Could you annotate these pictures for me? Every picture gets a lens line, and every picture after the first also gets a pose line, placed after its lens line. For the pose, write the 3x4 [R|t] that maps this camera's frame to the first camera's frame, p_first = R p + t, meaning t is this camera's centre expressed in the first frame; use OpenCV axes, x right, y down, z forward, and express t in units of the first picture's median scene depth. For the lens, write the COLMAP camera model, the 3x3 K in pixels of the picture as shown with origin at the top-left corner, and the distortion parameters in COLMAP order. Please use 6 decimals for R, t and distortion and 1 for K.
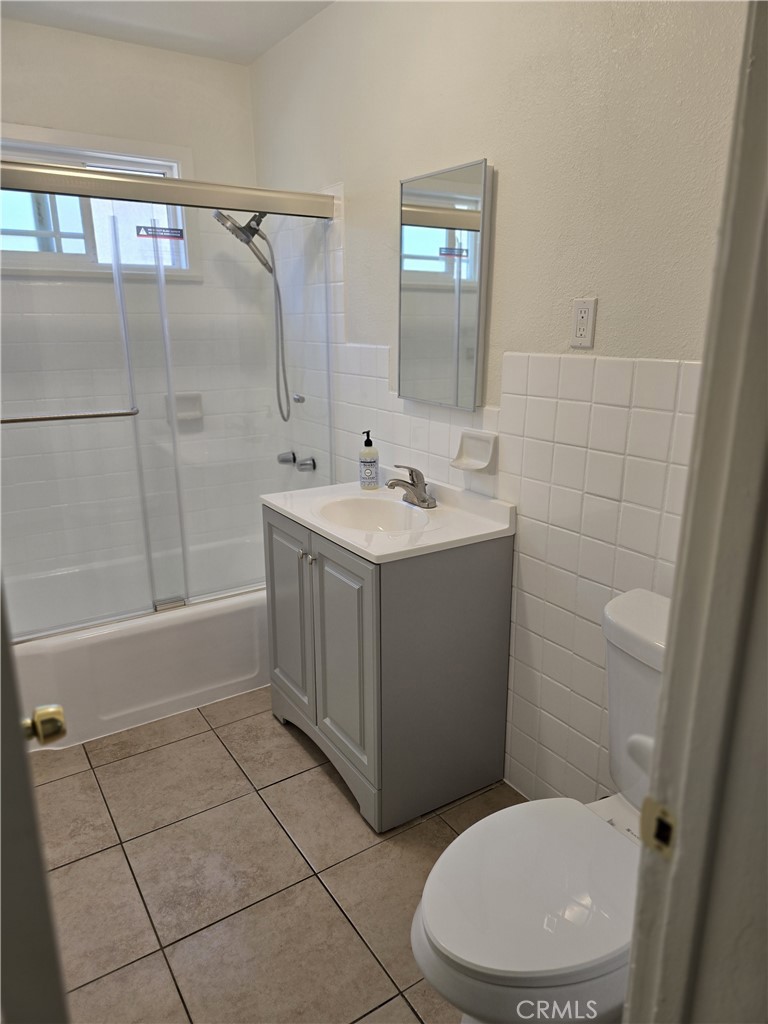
lens RADIAL K [[690.2, 0, 378.4], [0, 690.2, 509.8], [0, 0, 1]] dist [0.030787, -0.022779]
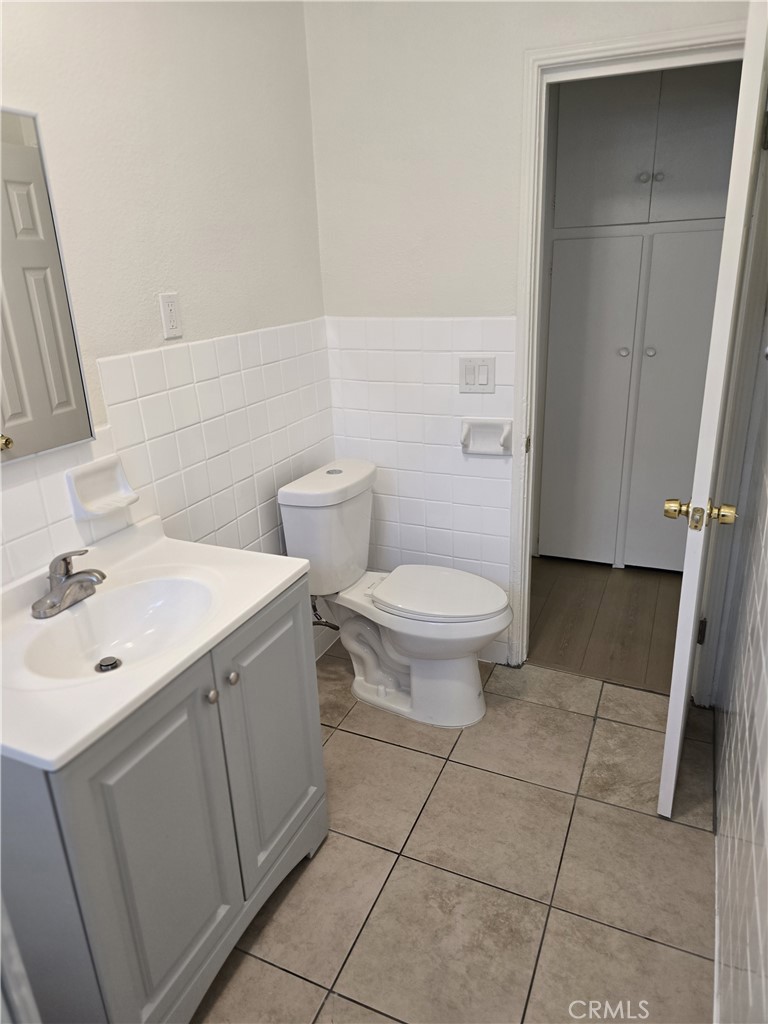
lens RADIAL K [[690.2, 0, 377.5], [0, 690.2, 512.8], [0, 0, 1]] dist [0.030787, -0.022779]
pose [[-0.546818, -0.254058, 0.797775, -0.789101], [0.269948, 0.848465, 0.455231, -0.391283], [-0.792539, 0.464286, -0.395374, 1.241672]]
